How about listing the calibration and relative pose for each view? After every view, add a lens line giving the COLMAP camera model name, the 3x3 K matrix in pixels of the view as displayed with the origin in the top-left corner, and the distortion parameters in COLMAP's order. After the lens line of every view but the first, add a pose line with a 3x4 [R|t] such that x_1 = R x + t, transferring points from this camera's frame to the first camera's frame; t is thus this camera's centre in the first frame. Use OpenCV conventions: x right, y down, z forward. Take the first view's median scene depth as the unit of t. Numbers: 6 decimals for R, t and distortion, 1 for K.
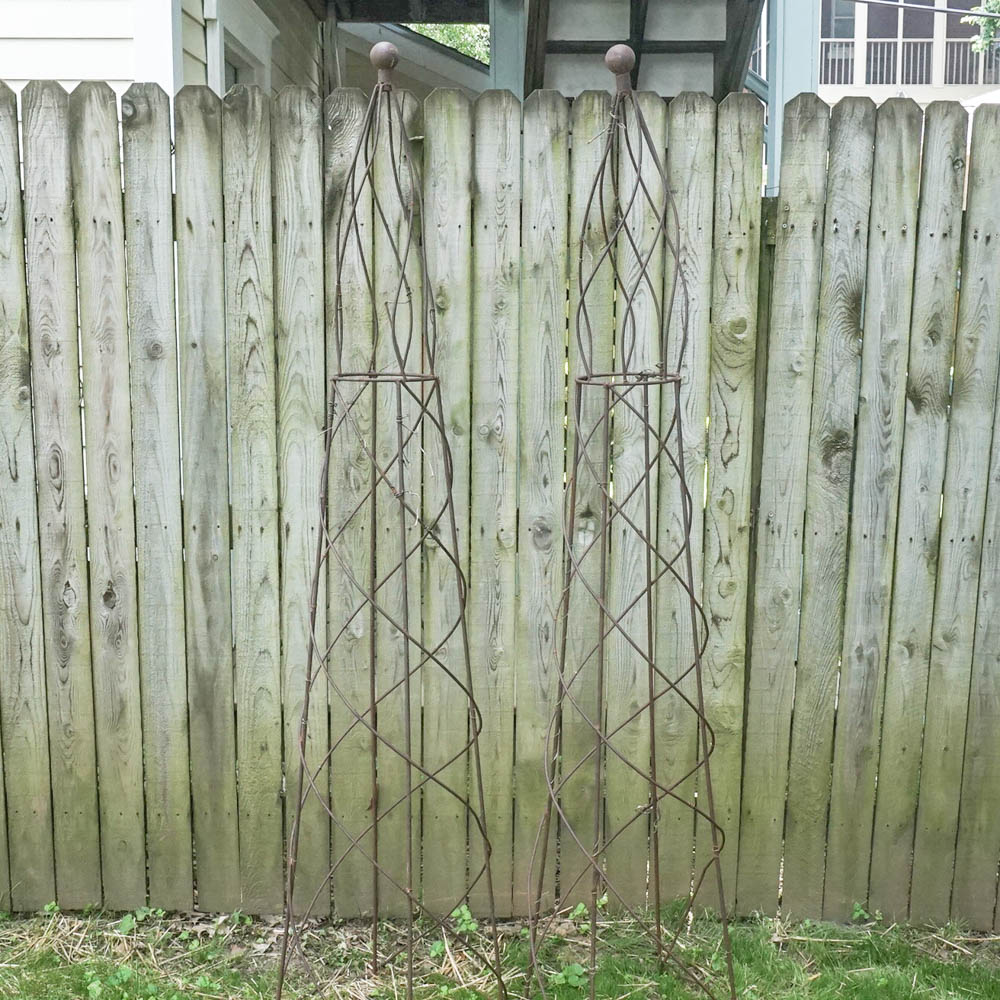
lens RADIAL K [[1394.7, 0, 503.4], [0, 1394.7, 508.0], [0, 0, 1]] dist [-0.044022, 0.000000]
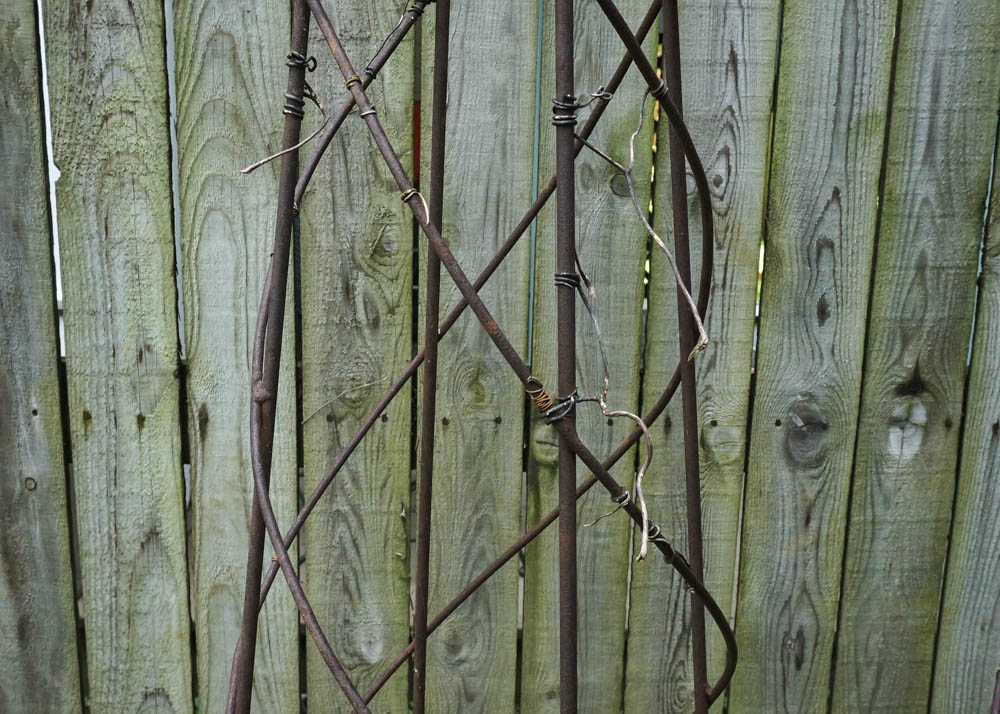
lens RADIAL K [[1263.0, 0, 500.3], [0, 1263.0, 361.7], [0, 0, 1]] dist [-0.004478, 0.000000]
pose [[0.999904, 0.011520, 0.007686, -0.070748], [-0.011996, 0.997815, 0.064970, -0.027776], [-0.006920, -0.065056, 0.997858, 0.634444]]
